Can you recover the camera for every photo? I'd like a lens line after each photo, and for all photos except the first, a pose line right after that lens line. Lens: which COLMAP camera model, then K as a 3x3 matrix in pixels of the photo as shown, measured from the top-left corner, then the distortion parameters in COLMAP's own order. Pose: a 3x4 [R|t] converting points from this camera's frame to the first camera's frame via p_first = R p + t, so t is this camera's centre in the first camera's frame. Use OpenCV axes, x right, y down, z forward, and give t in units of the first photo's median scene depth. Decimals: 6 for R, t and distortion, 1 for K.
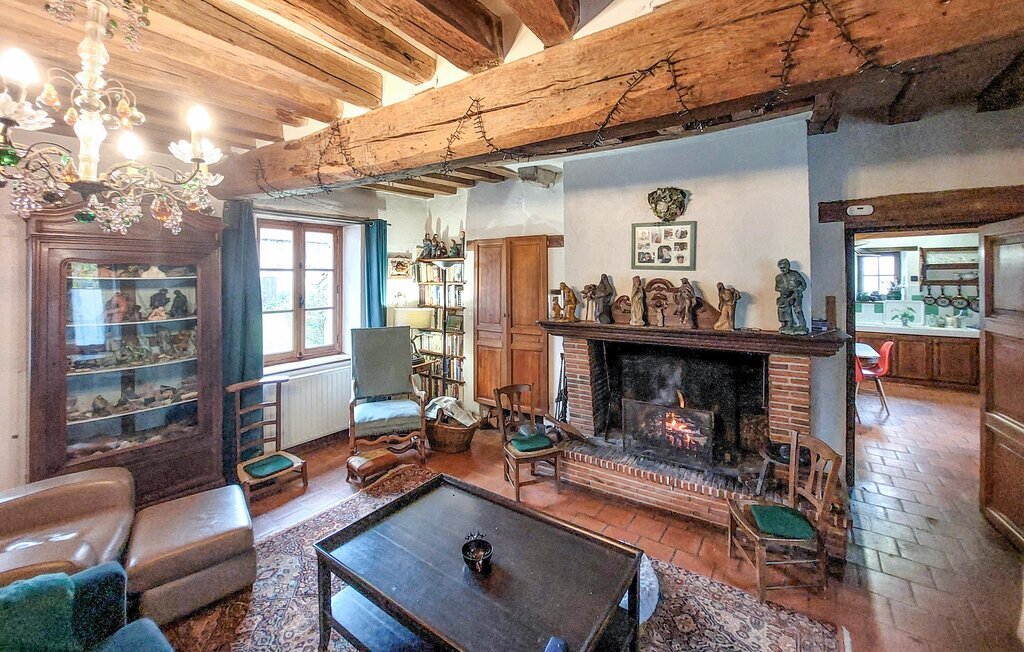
lens RADIAL K [[408.7, 0, 495.6], [0, 408.7, 273.2], [0, 0, 1]] dist [-0.023263, 0.000177]
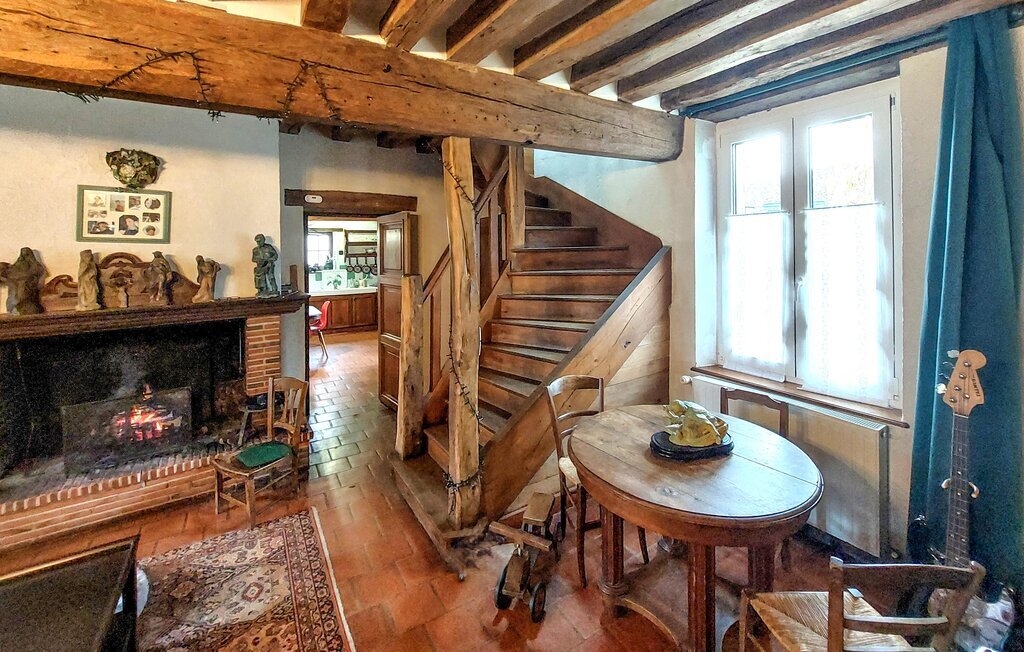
lens RADIAL K [[423.1, 0, 516.1], [0, 423.1, 243.4], [0, 0, 1]] dist [-0.002947, -0.000262]
pose [[0.354793, 0.010164, 0.934890, -0.143701], [0.004725, 0.999909, -0.012664, 0.009214], [-0.934933, 0.008911, 0.354712, -0.107605]]
